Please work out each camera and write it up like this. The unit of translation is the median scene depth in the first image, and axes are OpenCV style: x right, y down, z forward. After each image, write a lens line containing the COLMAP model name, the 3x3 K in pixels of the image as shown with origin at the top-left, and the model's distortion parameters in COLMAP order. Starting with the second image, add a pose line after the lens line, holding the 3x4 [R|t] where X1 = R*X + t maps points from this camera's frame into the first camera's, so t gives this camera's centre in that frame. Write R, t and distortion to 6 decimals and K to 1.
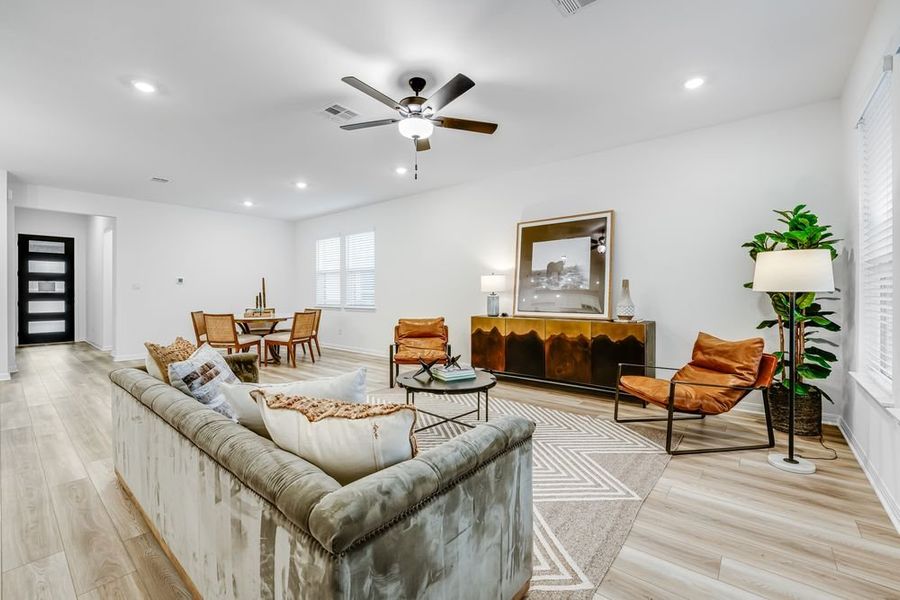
lens RADIAL K [[381.6, 0, 446.0], [0, 381.6, 294.8], [0, 0, 1]] dist [-0.020679, -0.000169]
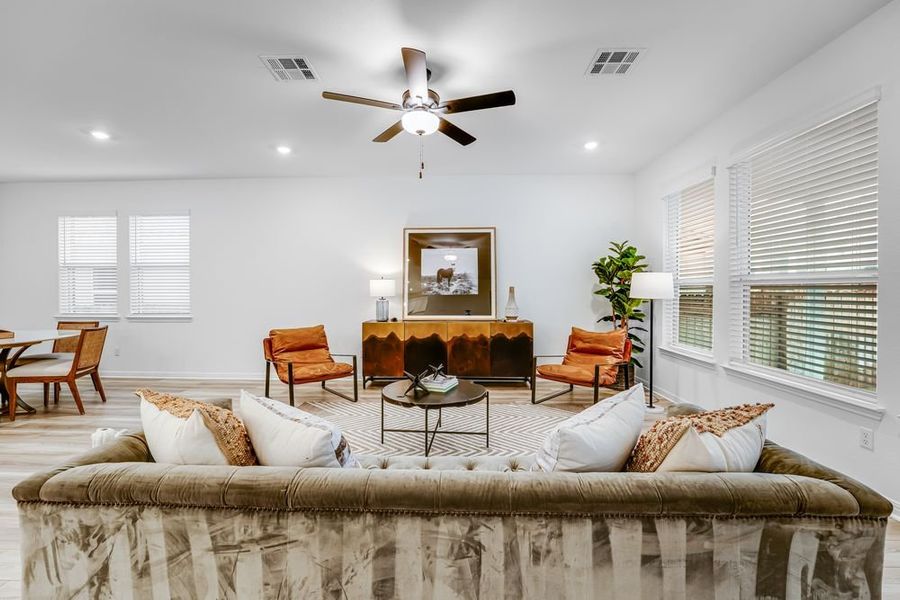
lens RADIAL K [[381.6, 0, 446.0], [0, 381.6, 294.8], [0, 0, 1]] dist [-0.020679, -0.000169]
pose [[0.787672, -0.002145, 0.616091, -0.348802], [0.001497, 0.999998, 0.001568, -0.012869], [-0.616093, -0.000313, 0.787673, 0.136197]]
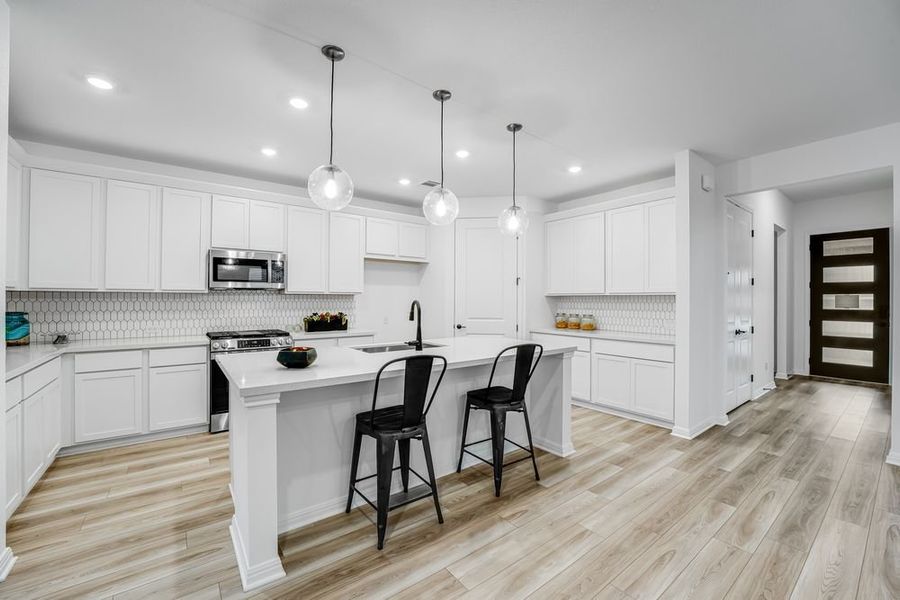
lens RADIAL K [[360.6, 0, 454.3], [0, 360.6, 299.7], [0, 0, 1]] dist [-0.018014, 0.000365]
pose [[-0.216167, 0.003277, -0.976351, -0.401105], [-0.007356, 0.999961, 0.004985, -0.040209], [0.976329, 0.008260, -0.216135, 0.685703]]
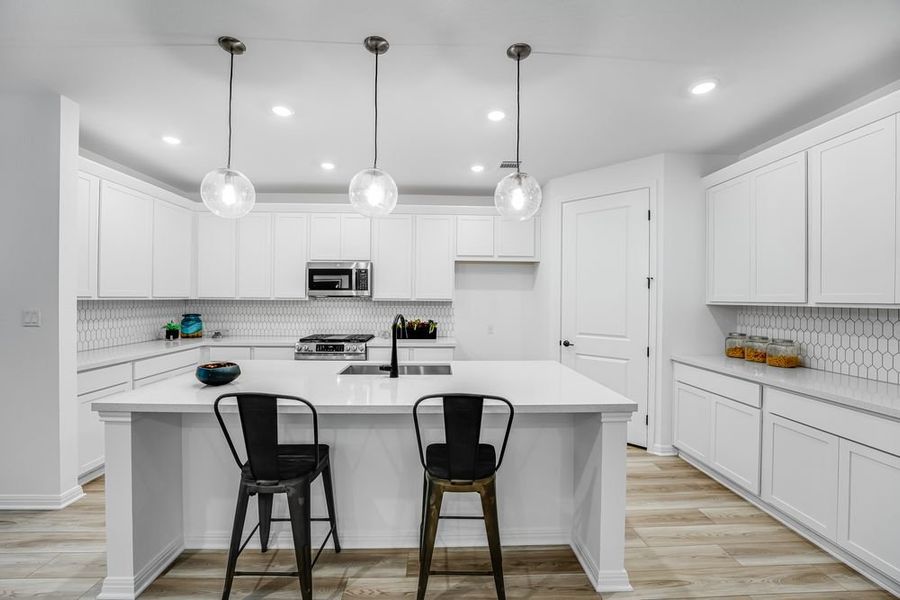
lens RADIAL K [[360.6, 0, 454.3], [0, 360.6, 299.7], [0, 0, 1]] dist [-0.018014, 0.000365]
pose [[-0.739277, -0.000606, -0.673401, -0.698959], [-0.008933, 0.999920, 0.008907, -0.059198], [0.673342, 0.012600, -0.739224, 0.898066]]
